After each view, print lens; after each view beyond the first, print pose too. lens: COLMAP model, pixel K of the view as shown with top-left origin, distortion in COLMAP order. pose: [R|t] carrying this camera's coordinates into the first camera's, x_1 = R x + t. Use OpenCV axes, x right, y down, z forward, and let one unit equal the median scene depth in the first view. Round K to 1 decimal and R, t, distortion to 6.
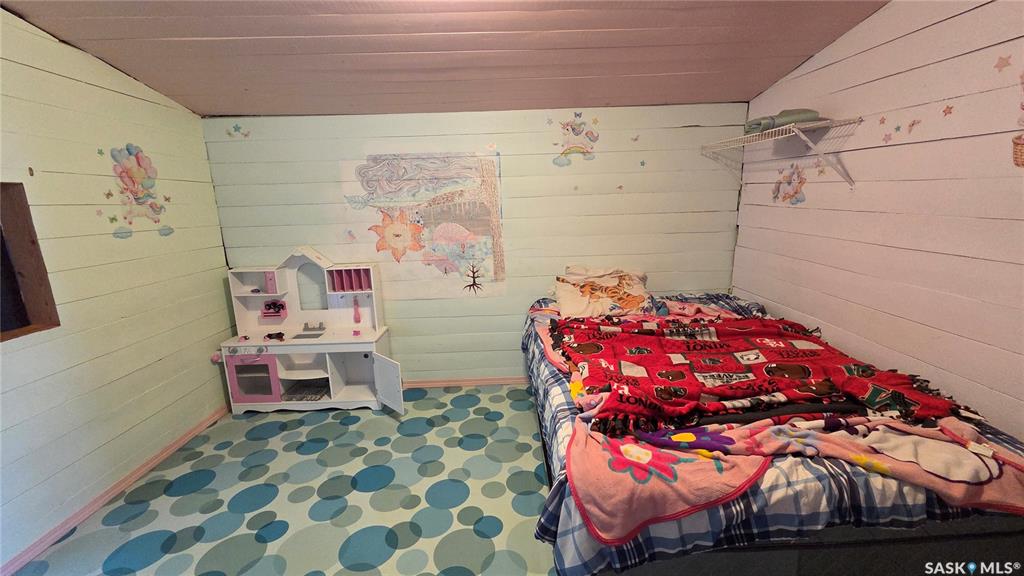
lens RADIAL K [[418.9, 0, 507.8], [0, 418.9, 289.3], [0, 0, 1]] dist [0.010987, 0.000217]
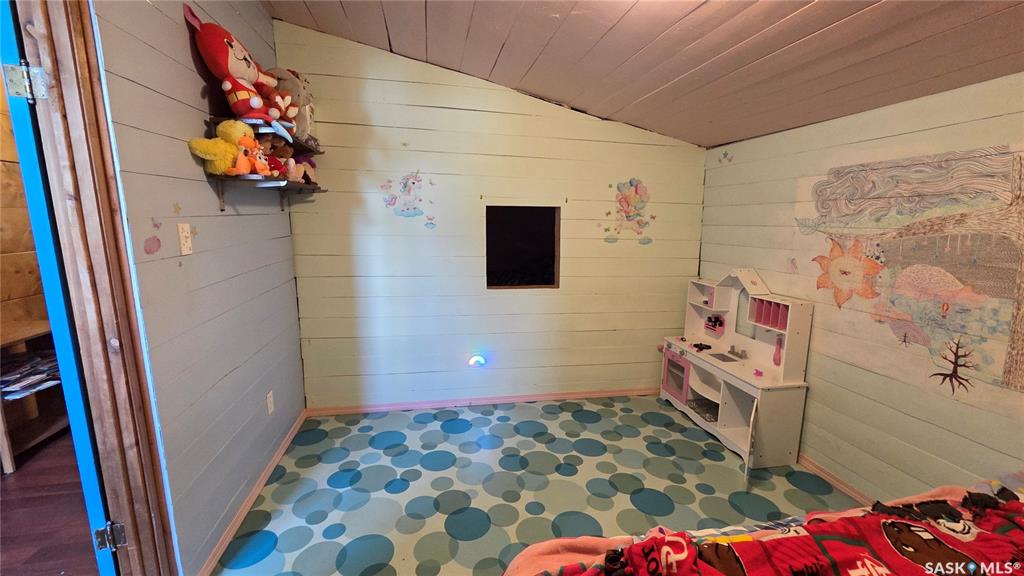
lens RADIAL K [[418.9, 0, 511.5], [0, 418.9, 290.4], [0, 0, 1]] dist [0.010987, 0.000217]
pose [[0.191402, 0.194874, -0.961972, 0.358551], [-0.229709, 0.961767, 0.149127, -0.075694], [0.954253, 0.192430, 0.228848, 0.277699]]
